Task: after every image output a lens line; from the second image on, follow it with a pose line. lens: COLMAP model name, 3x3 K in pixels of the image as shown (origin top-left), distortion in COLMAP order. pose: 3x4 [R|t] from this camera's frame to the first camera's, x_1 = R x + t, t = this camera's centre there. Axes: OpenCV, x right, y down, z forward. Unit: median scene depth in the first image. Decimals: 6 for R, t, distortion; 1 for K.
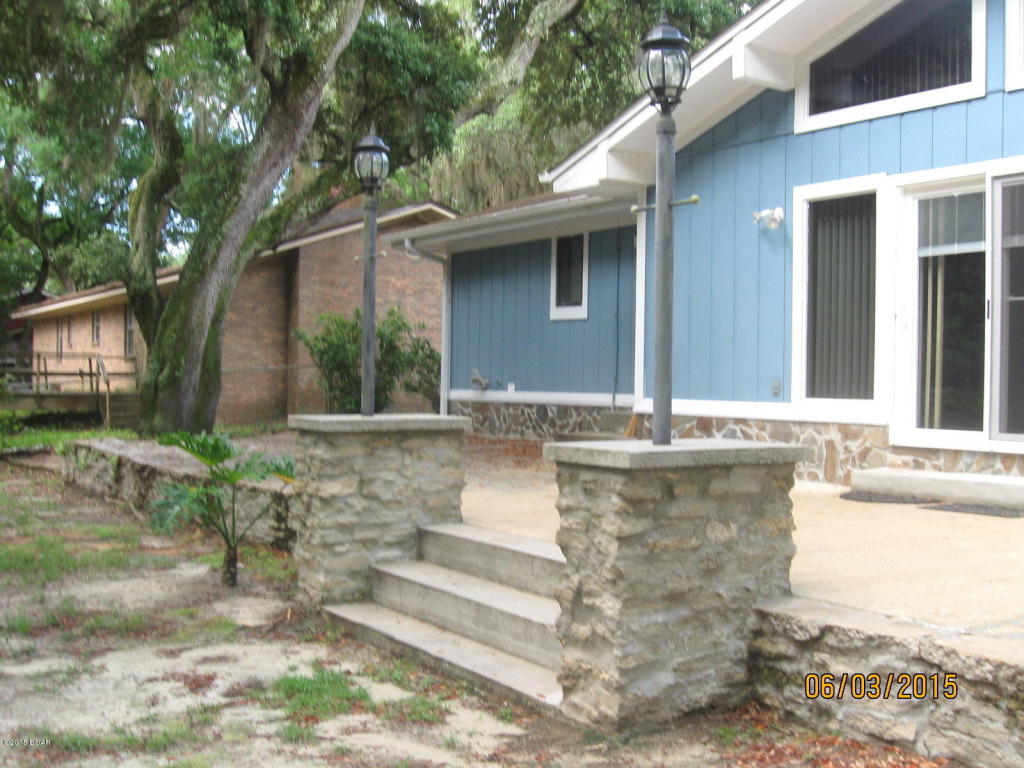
lens RADIAL K [[1160.5, 0, 513.1], [0, 1160.5, 389.9], [0, 0, 1]] dist [-0.124209, -0.022599]
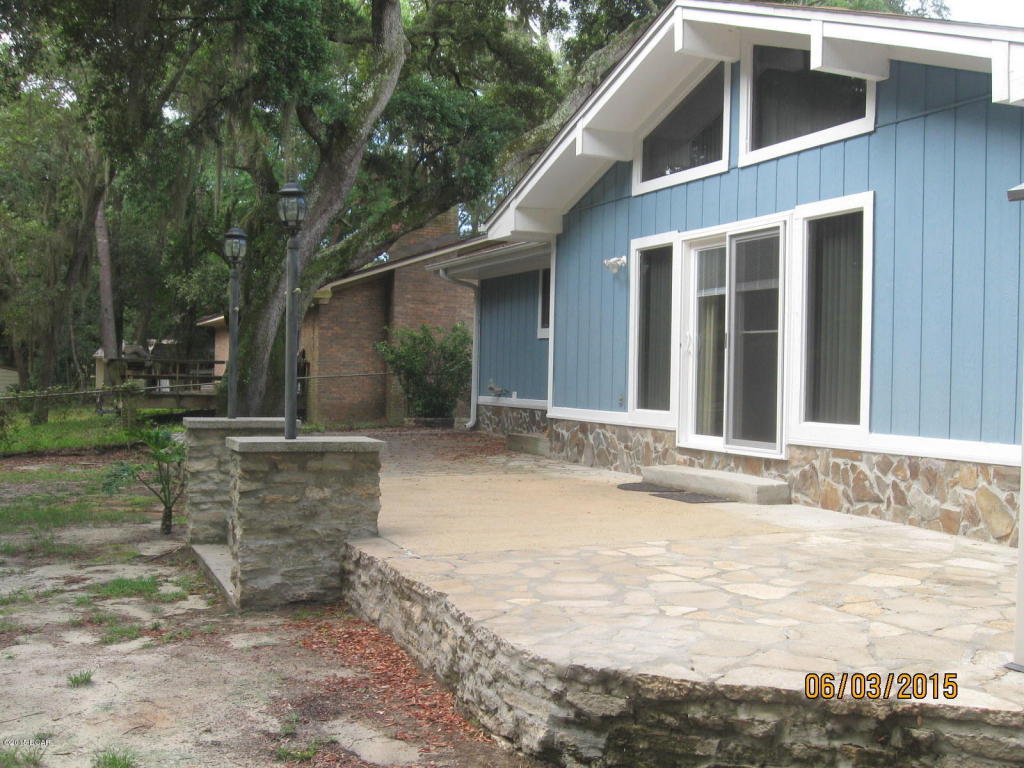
lens RADIAL K [[1160.5, 0, 513.1], [0, 1160.5, 389.9], [0, 0, 1]] dist [-0.124209, -0.022599]
pose [[0.980178, 0.008869, -0.197919, 0.427084], [-0.008889, 0.999960, 0.000789, -0.014582], [0.197919, 0.000986, 0.980218, -0.301496]]
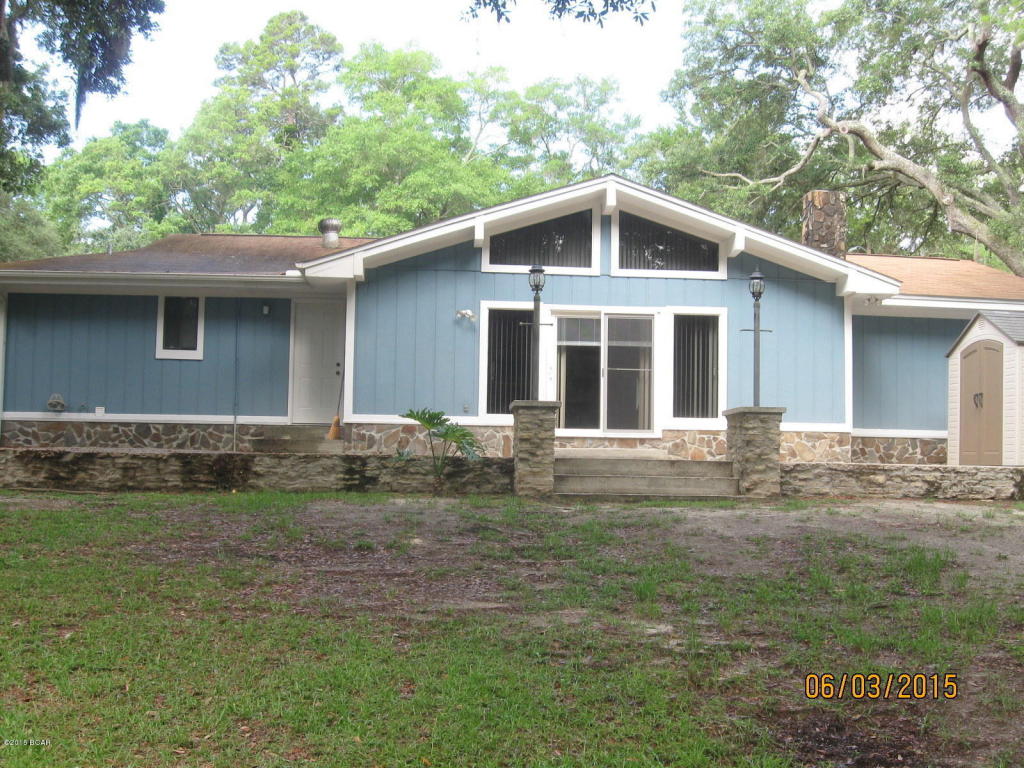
lens RADIAL K [[1160.5, 0, 513.1], [0, 1160.5, 389.9], [0, 0, 1]] dist [-0.124209, -0.022599]
pose [[0.500515, 0.063394, 0.863404, -1.553151], [-0.000175, 0.997323, -0.073125, 0.122195], [-0.865728, 0.036449, 0.499186, 0.025891]]
